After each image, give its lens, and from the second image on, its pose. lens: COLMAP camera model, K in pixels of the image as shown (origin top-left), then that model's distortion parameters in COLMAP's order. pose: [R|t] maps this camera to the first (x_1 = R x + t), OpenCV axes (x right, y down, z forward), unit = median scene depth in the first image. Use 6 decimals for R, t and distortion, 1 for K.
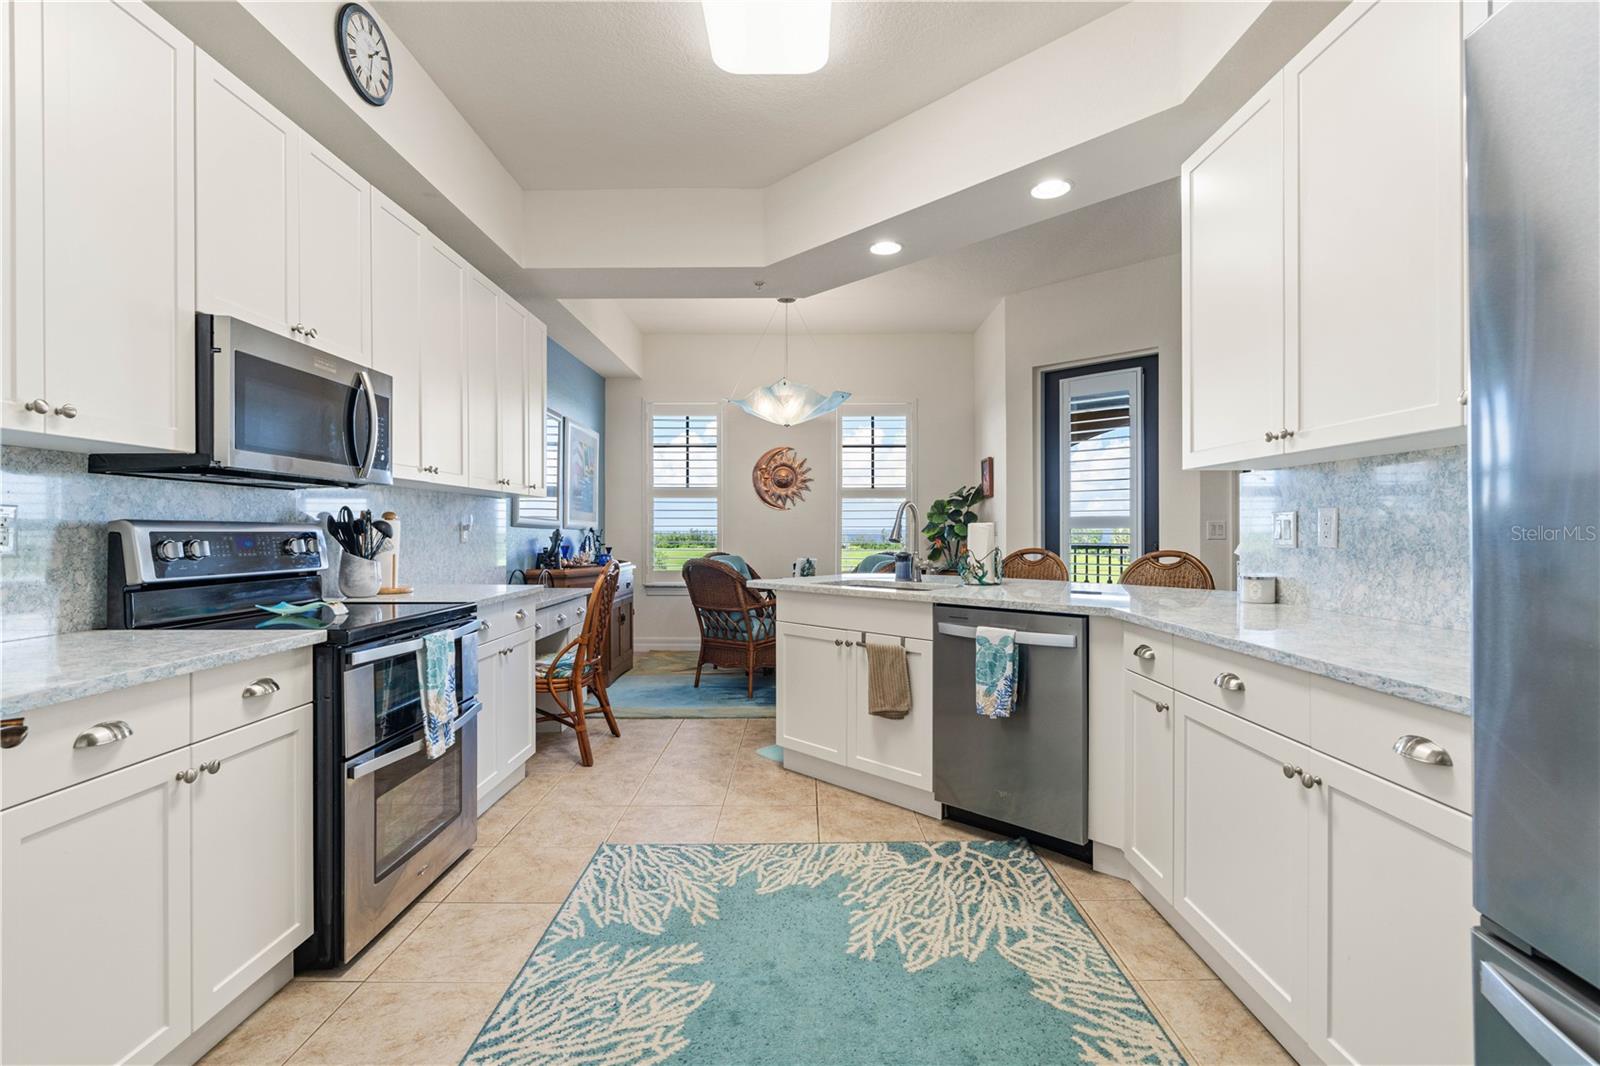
lens RADIAL K [[722.5, 0, 804.3], [0, 722.5, 532.1], [0, 0, 1]] dist [-0.006635, 0.001536]
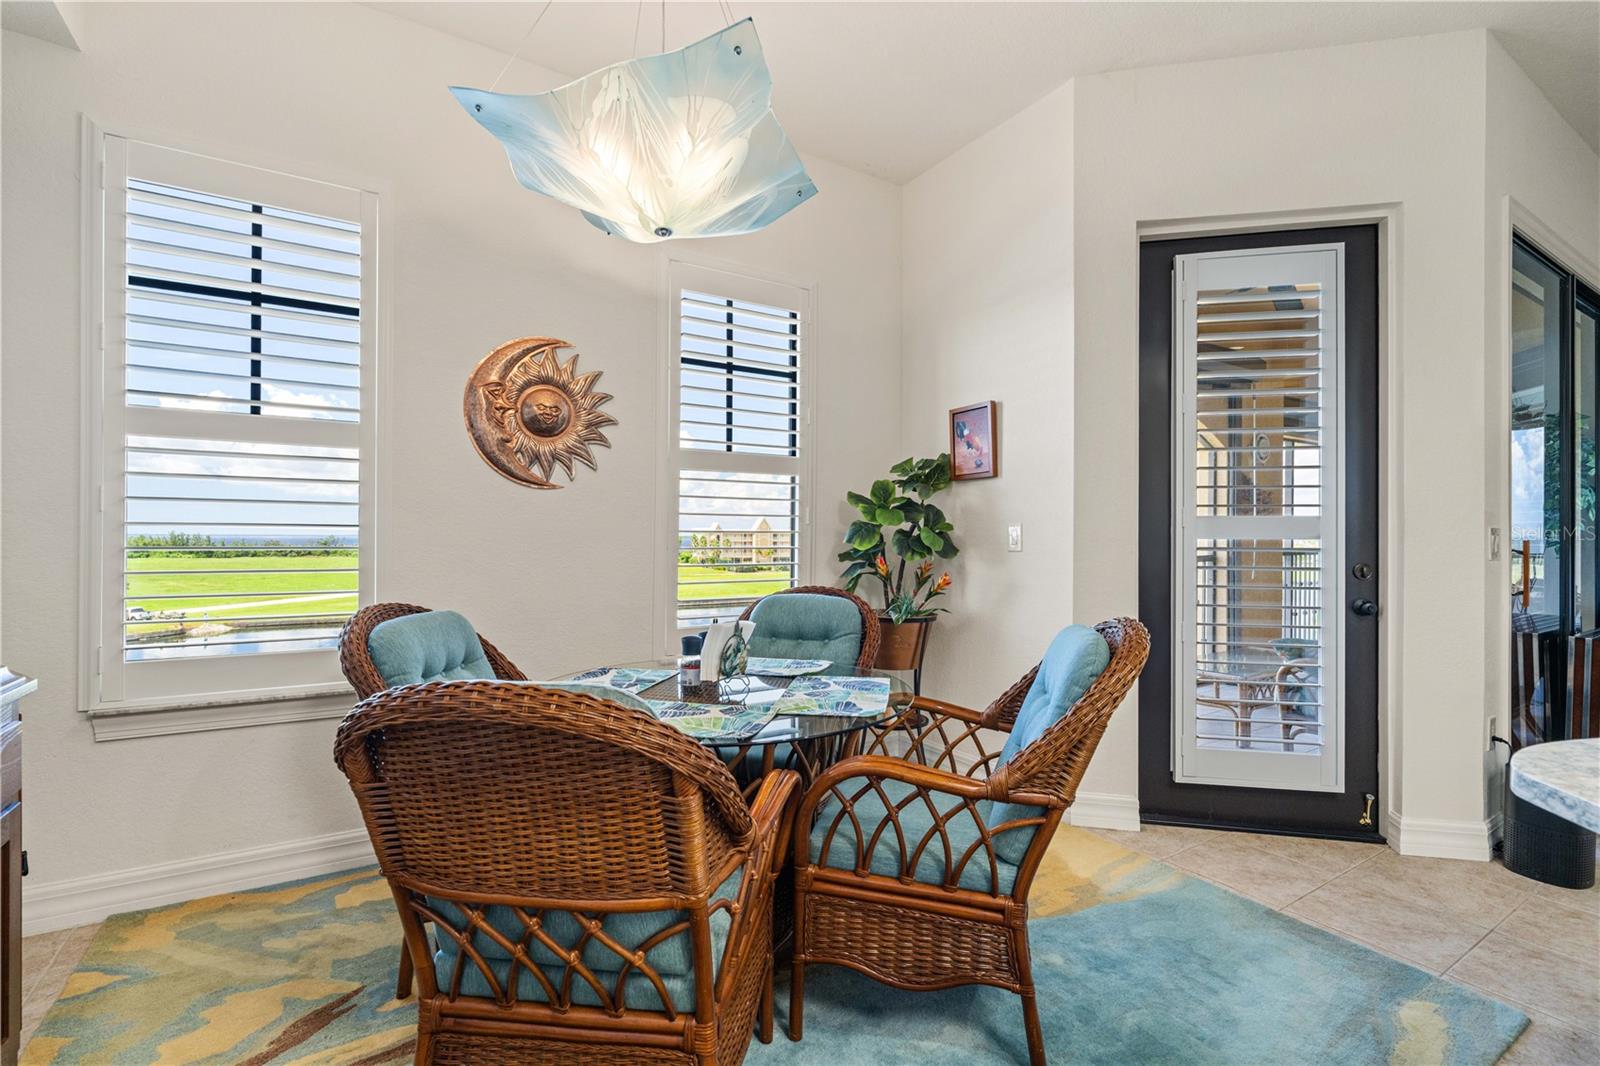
lens RADIAL K [[722.5, 0, 803.5], [0, 722.5, 536.1], [0, 0, 1]] dist [-0.006635, 0.001536]
pose [[0.843566, 0.006648, 0.536984, -0.245927], [-0.004917, 0.999977, -0.004655, -0.004489], [-0.537003, 0.001286, 0.843579, 1.111083]]
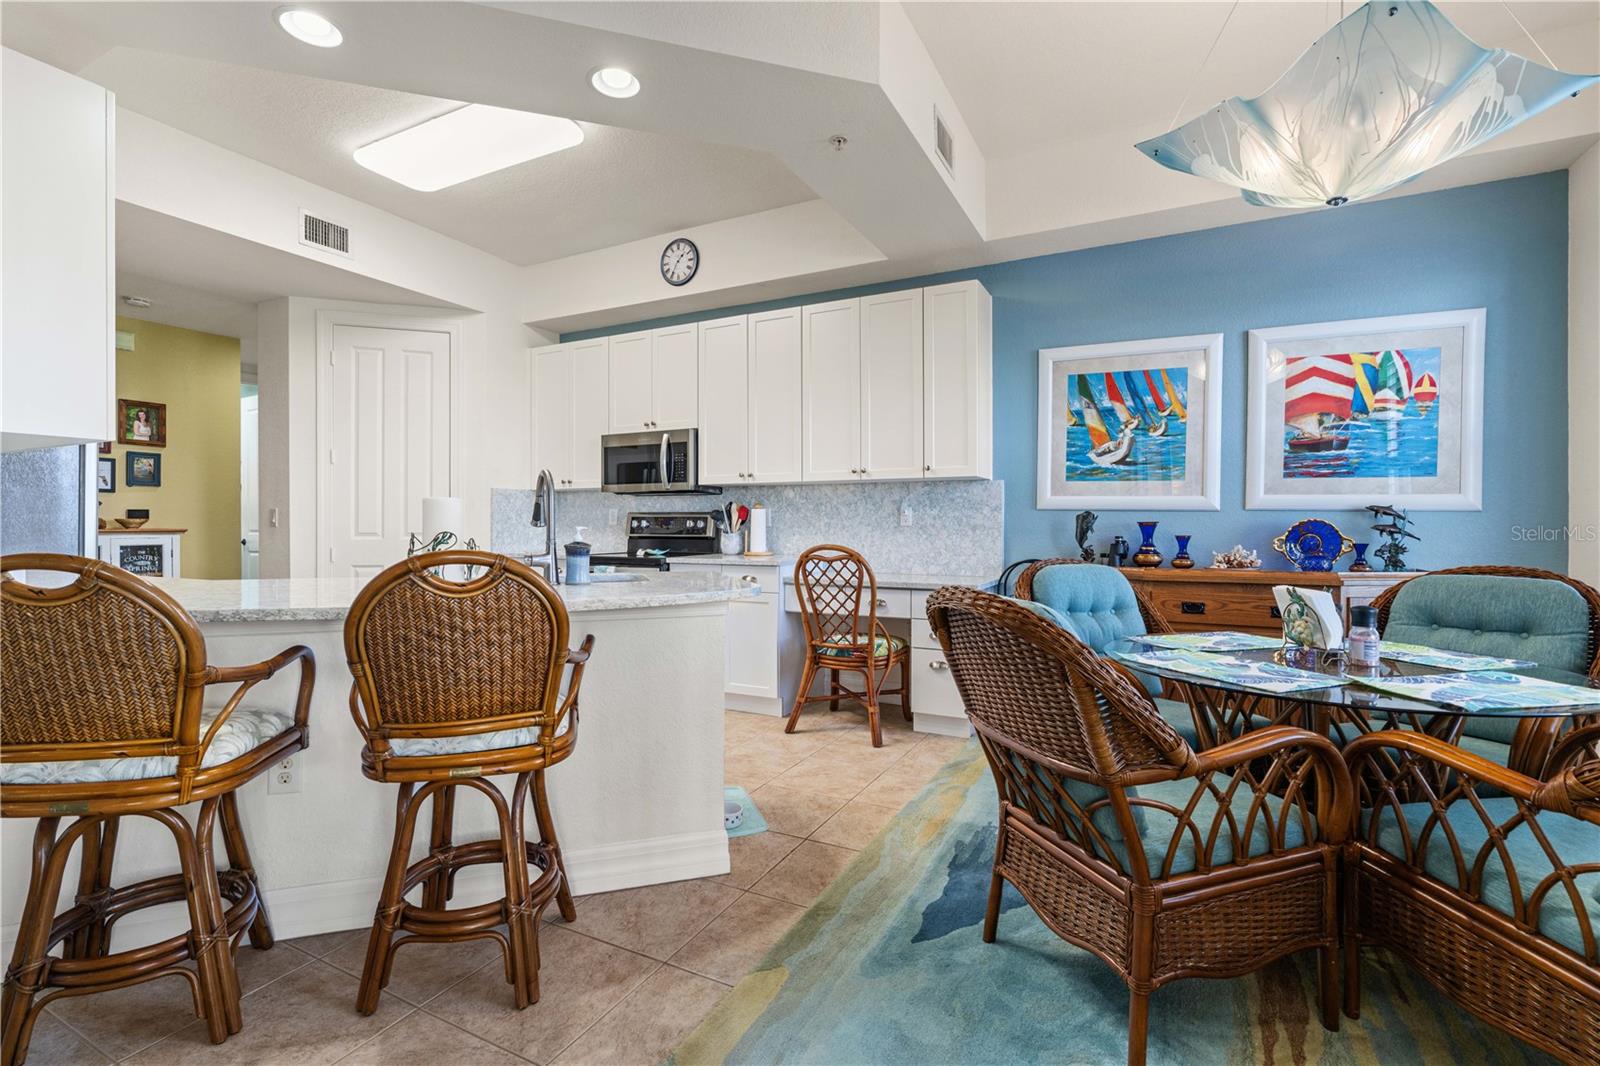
lens RADIAL K [[722.5, 0, 805.9], [0, 722.5, 527.5], [0, 0, 1]] dist [-0.006635, 0.001536]
pose [[-0.449537, 0.008129, -0.893225, 0.657058], [0.000008, 0.999959, 0.009096, 0.008389], [0.893262, 0.004082, -0.449518, 1.520152]]
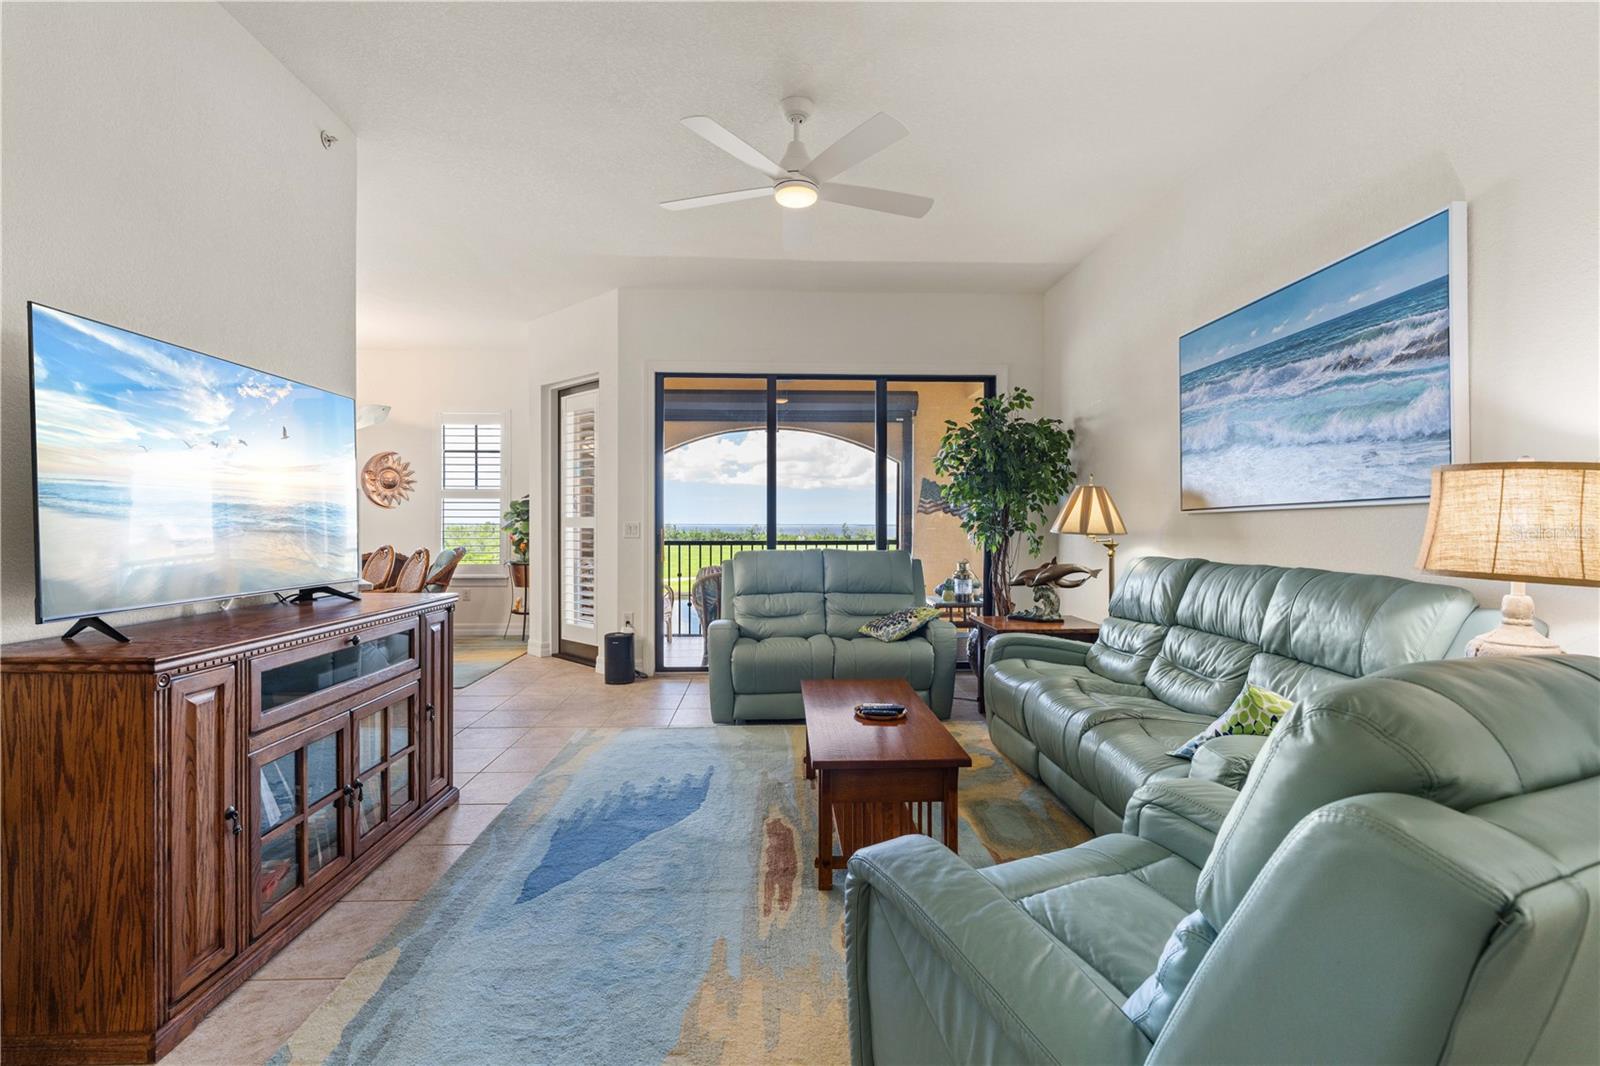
lens RADIAL K [[722.5, 0, 794.2], [0, 722.5, 509.1], [0, 0, 1]] dist [-0.006635, 0.001536]
pose [[0.999463, 0.005442, 0.032299, 1.084100], [-0.004694, 0.999720, -0.023172, -0.013776], [-0.032416, 0.023008, 0.999210, -0.243033]]
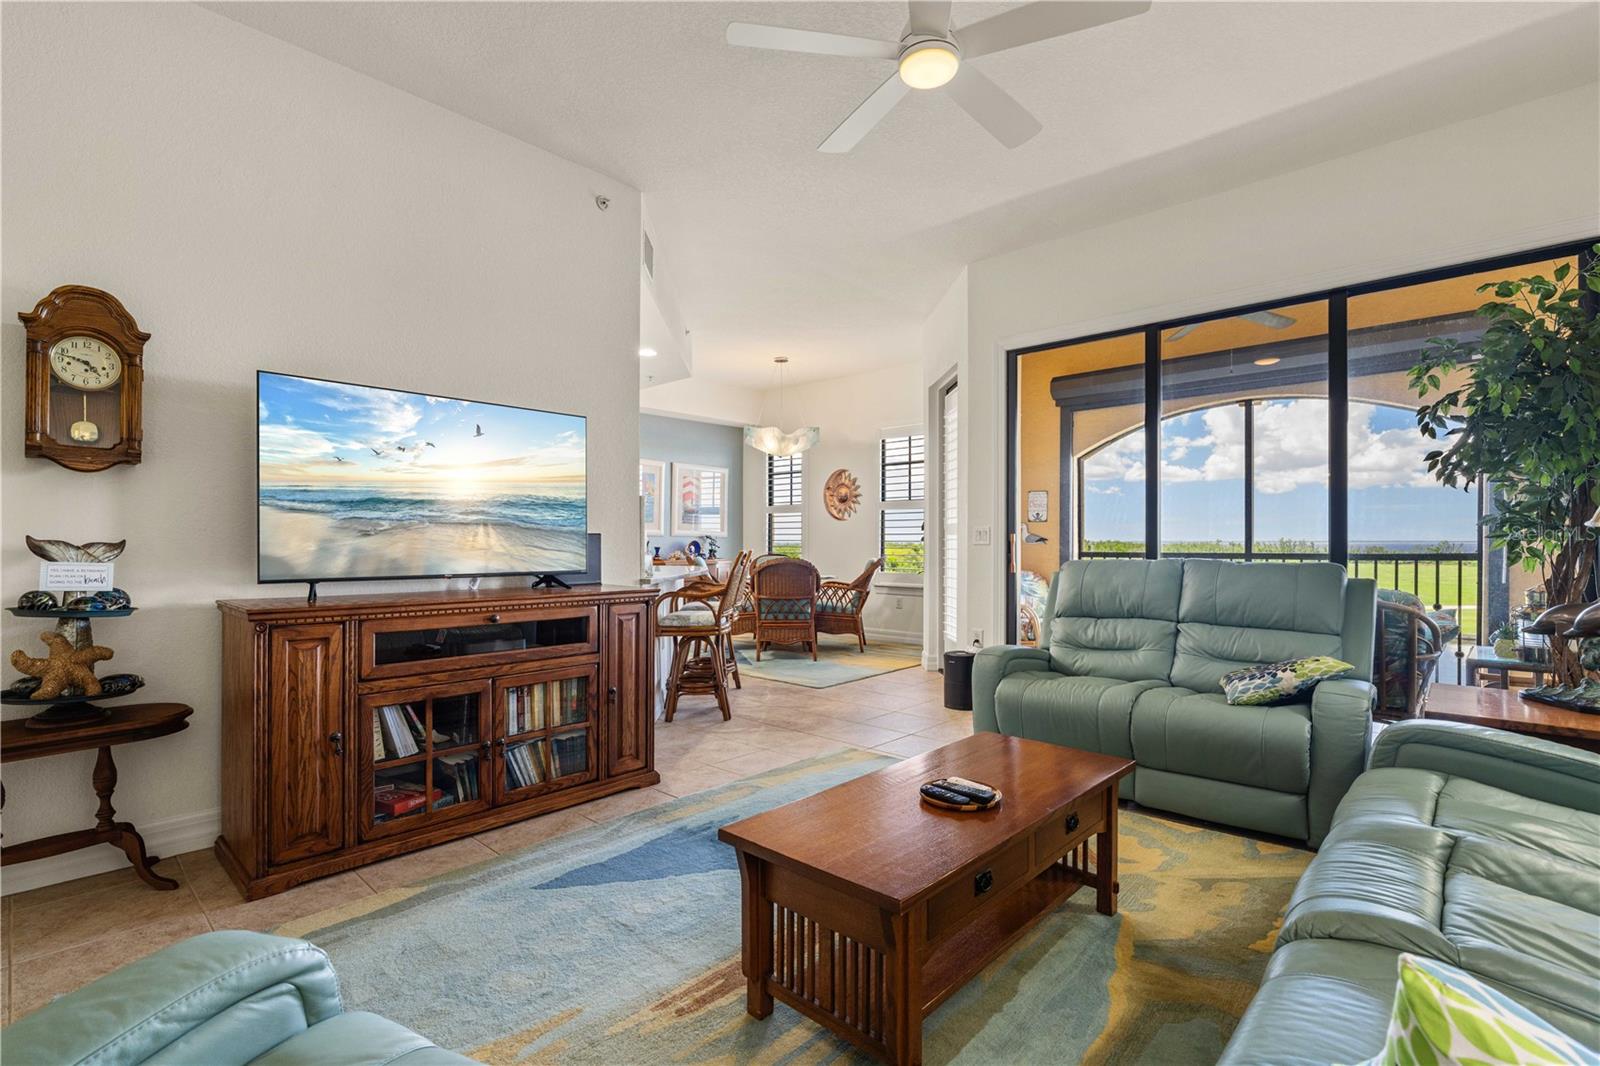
lens RADIAL K [[722.5, 0, 799.2], [0, 722.5, 543.9], [0, 0, 1]] dist [-0.006635, 0.001536]
pose [[0.730811, 0.005682, -0.682557, 1.471240], [-0.005353, 0.999982, 0.002593, 0.010778], [0.682559, 0.001759, 0.730828, 0.098781]]
